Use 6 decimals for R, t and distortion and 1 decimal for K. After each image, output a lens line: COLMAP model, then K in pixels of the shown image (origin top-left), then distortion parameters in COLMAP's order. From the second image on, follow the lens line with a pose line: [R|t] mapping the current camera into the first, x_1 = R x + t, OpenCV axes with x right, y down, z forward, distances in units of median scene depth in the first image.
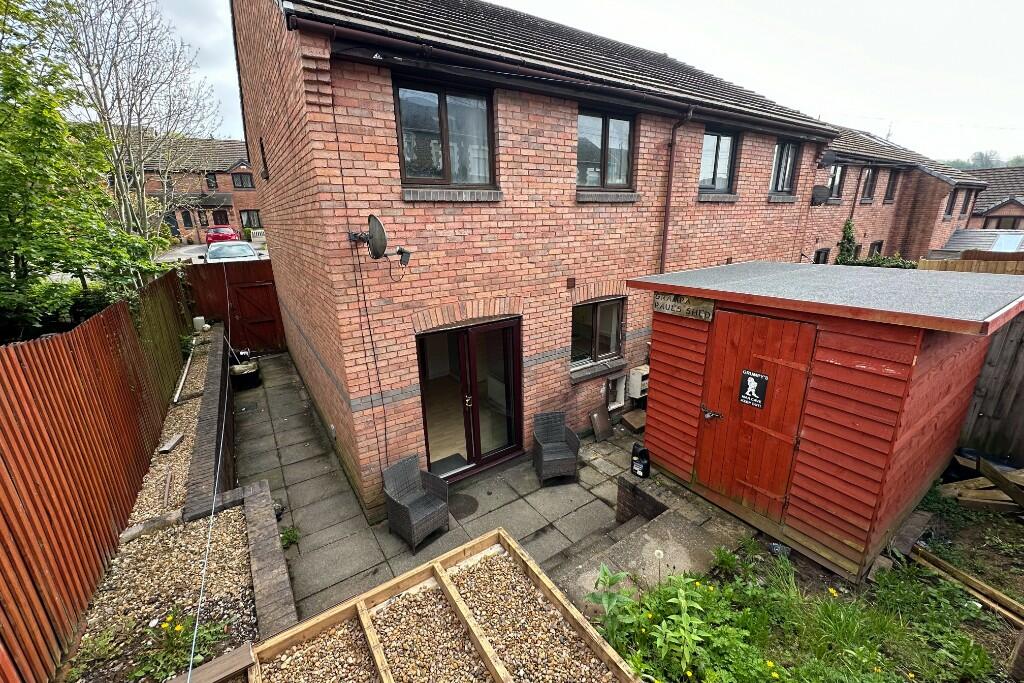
lens RADIAL K [[409.7, 0, 512.3], [0, 409.7, 339.0], [0, 0, 1]] dist [-0.001360, 0.000409]
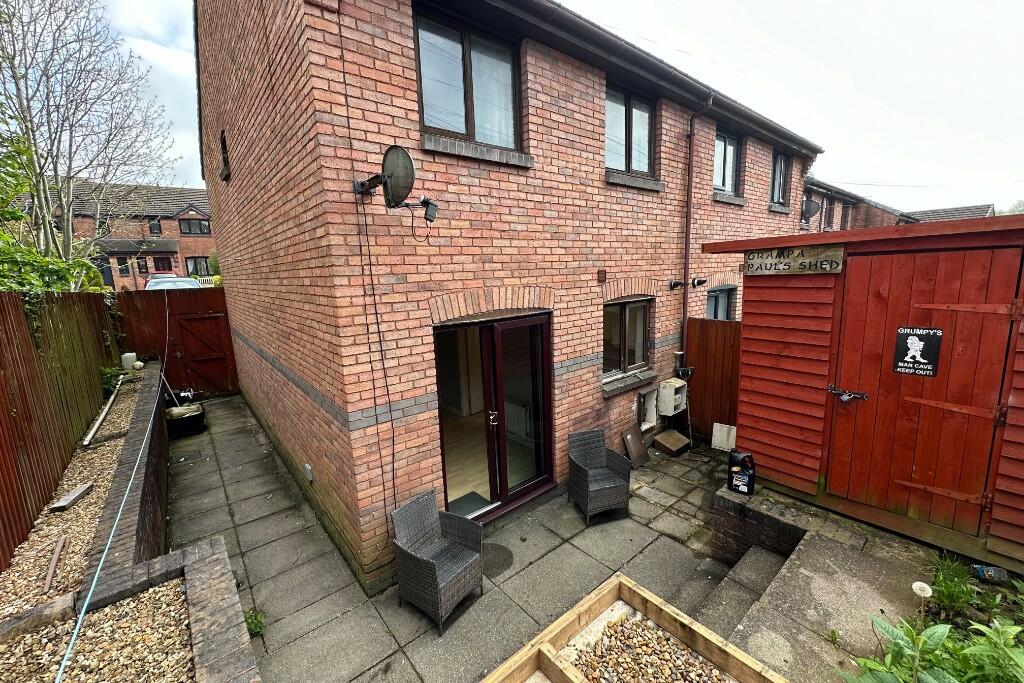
lens RADIAL K [[409.7, 0, 513.0], [0, 409.7, 338.6], [0, 0, 1]] dist [-0.001360, 0.000409]
pose [[0.994514, -0.030640, 0.100016, -0.154009], [0.043026, 0.991332, -0.124134, 0.107002], [-0.095346, 0.127756, 0.987212, 0.213439]]
